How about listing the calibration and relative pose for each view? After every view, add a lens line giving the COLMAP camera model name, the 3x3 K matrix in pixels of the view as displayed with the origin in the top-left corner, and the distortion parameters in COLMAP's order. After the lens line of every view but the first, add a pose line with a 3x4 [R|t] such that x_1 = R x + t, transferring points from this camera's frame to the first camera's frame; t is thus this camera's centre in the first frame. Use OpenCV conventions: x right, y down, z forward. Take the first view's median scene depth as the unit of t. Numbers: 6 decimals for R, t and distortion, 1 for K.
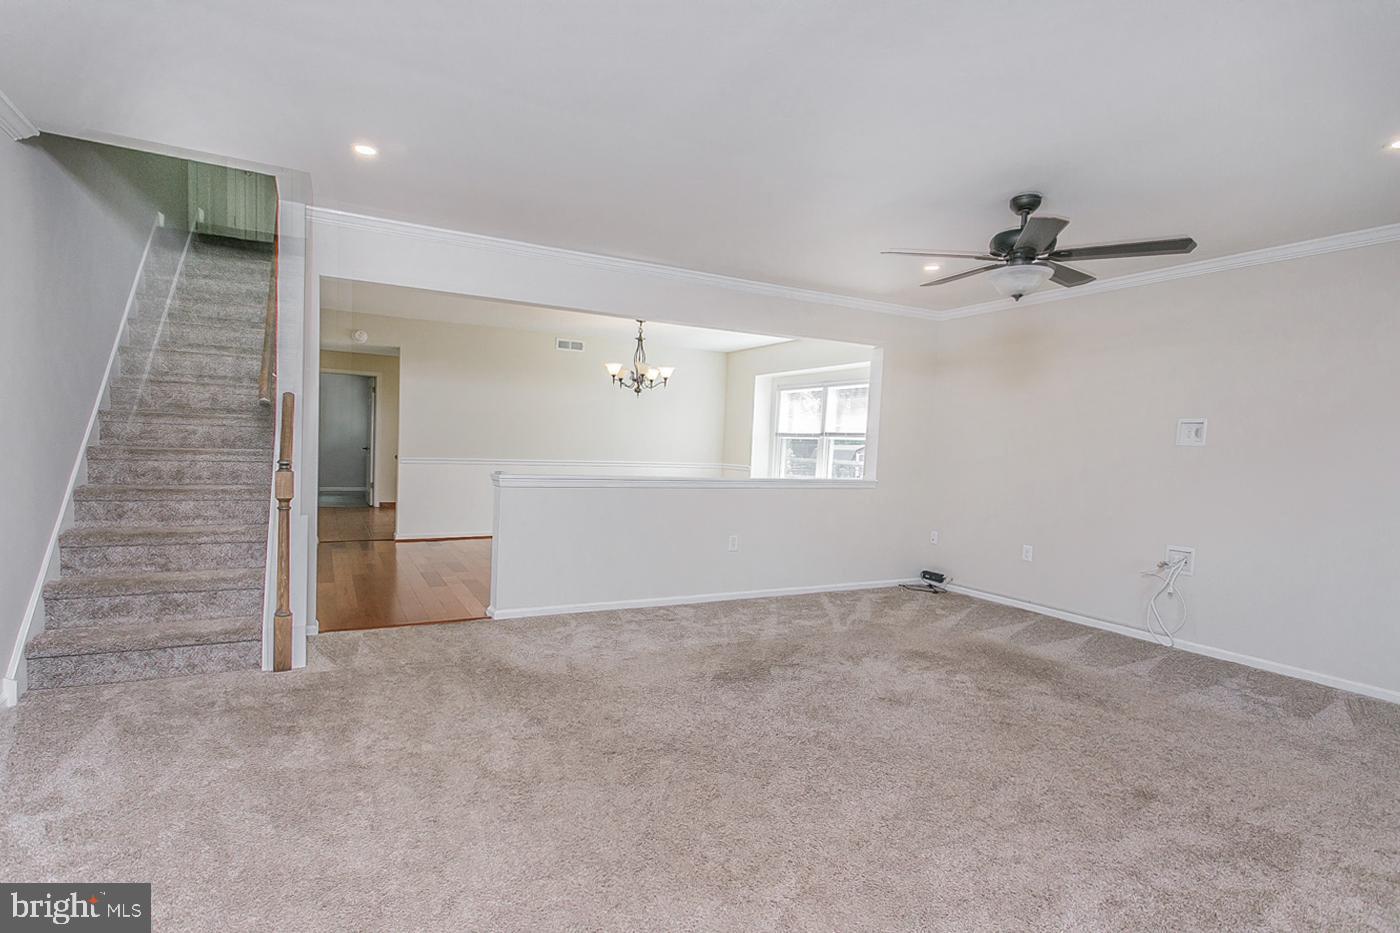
lens RADIAL K [[702.1, 0, 807.6], [0, 702.1, 513.8], [0, 0, 1]] dist [0.006733, 0.002097]
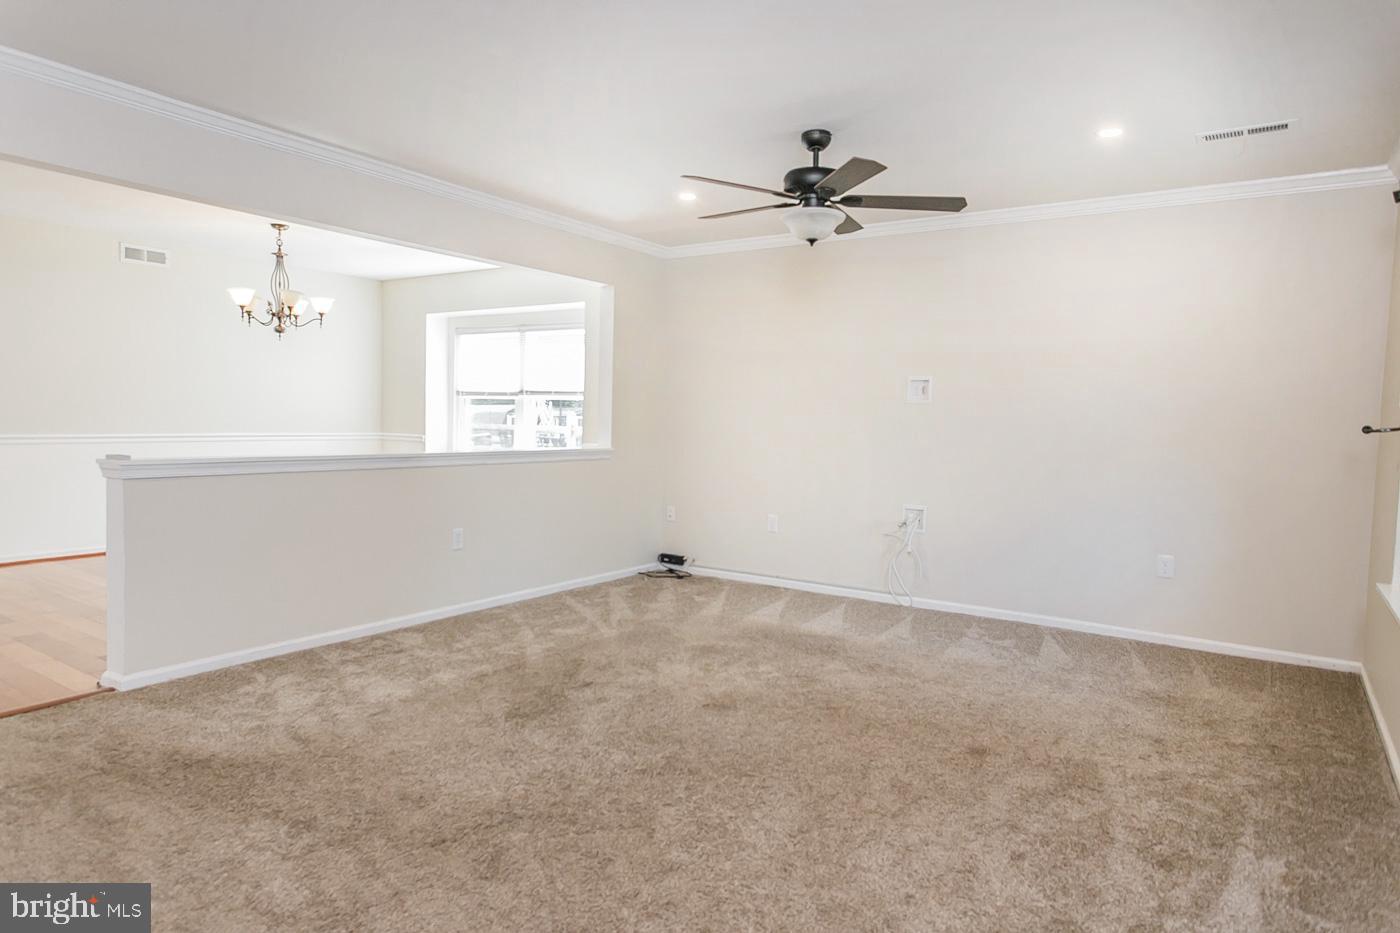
lens RADIAL K [[854.2, 0, 653.9], [0, 854.2, 504.1], [0, 0, 1]] dist [0.000027, 0.003879]
pose [[0.882847, -0.063724, 0.465318, -0.388540], [0.053591, 0.997950, 0.034988, -0.018450], [-0.466594, -0.005952, 0.884452, 0.109205]]
